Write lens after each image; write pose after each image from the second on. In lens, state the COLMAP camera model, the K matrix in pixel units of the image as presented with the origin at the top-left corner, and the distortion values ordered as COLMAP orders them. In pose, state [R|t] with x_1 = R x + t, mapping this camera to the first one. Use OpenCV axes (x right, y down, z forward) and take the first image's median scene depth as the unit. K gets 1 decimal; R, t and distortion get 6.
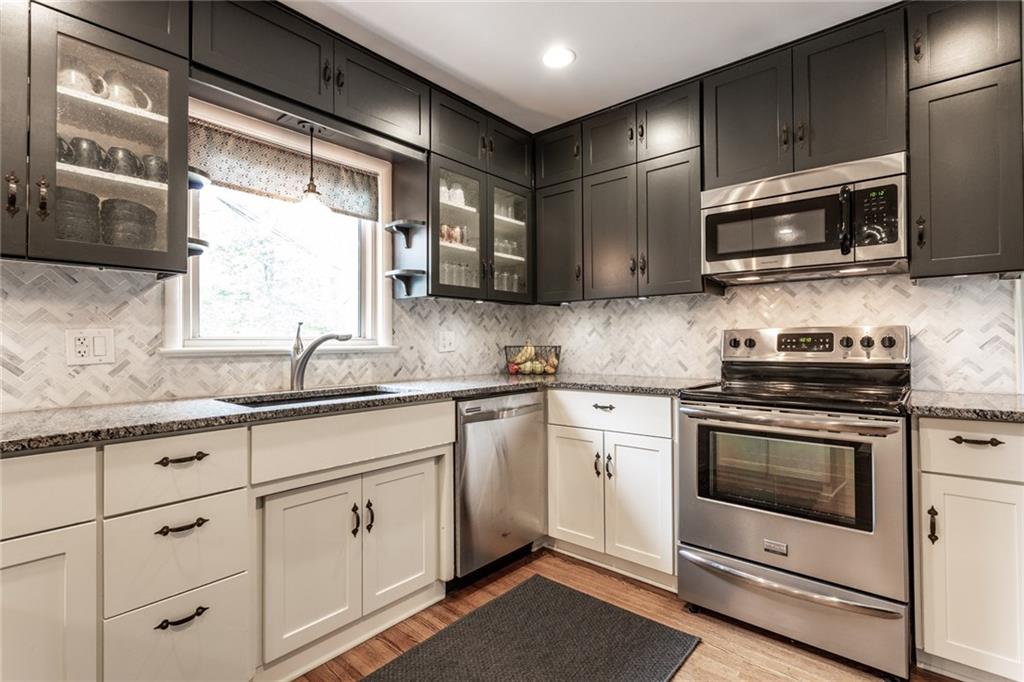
lens RADIAL K [[483.7, 0, 510.4], [0, 483.7, 338.0], [0, 0, 1]] dist [-0.009681, -0.000364]
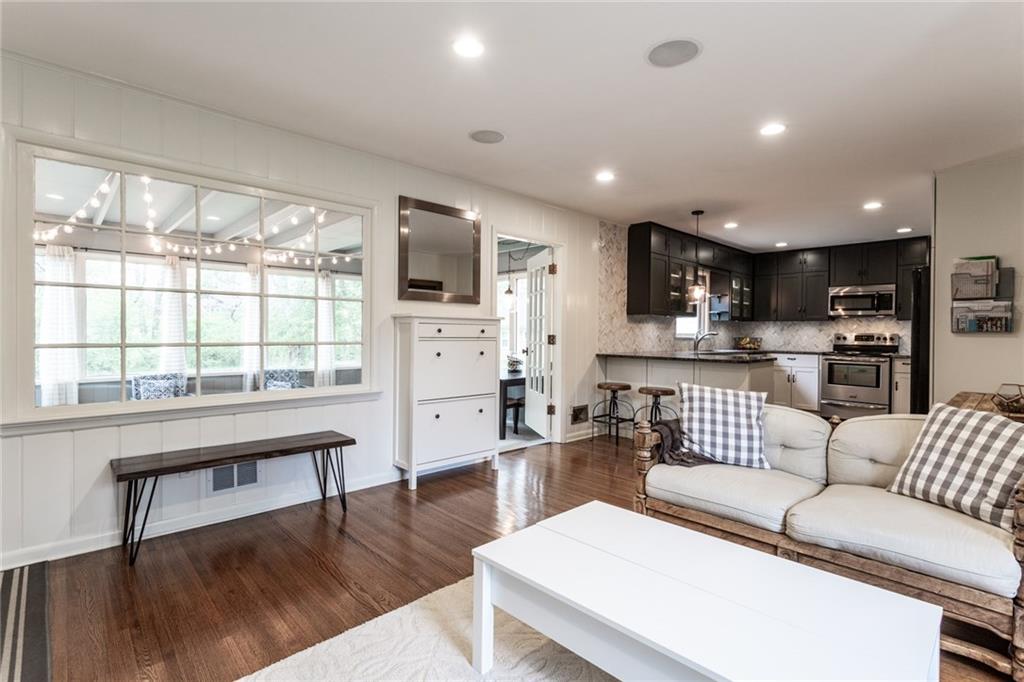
lens RADIAL K [[483.7, 0, 513.4], [0, 483.7, 341.2], [0, 0, 1]] dist [-0.009681, -0.000364]
pose [[0.994935, 0.019367, -0.098635, -1.268924], [-0.016864, 0.999516, 0.026156, -0.014962], [0.099093, -0.024360, 0.994780, -2.204393]]
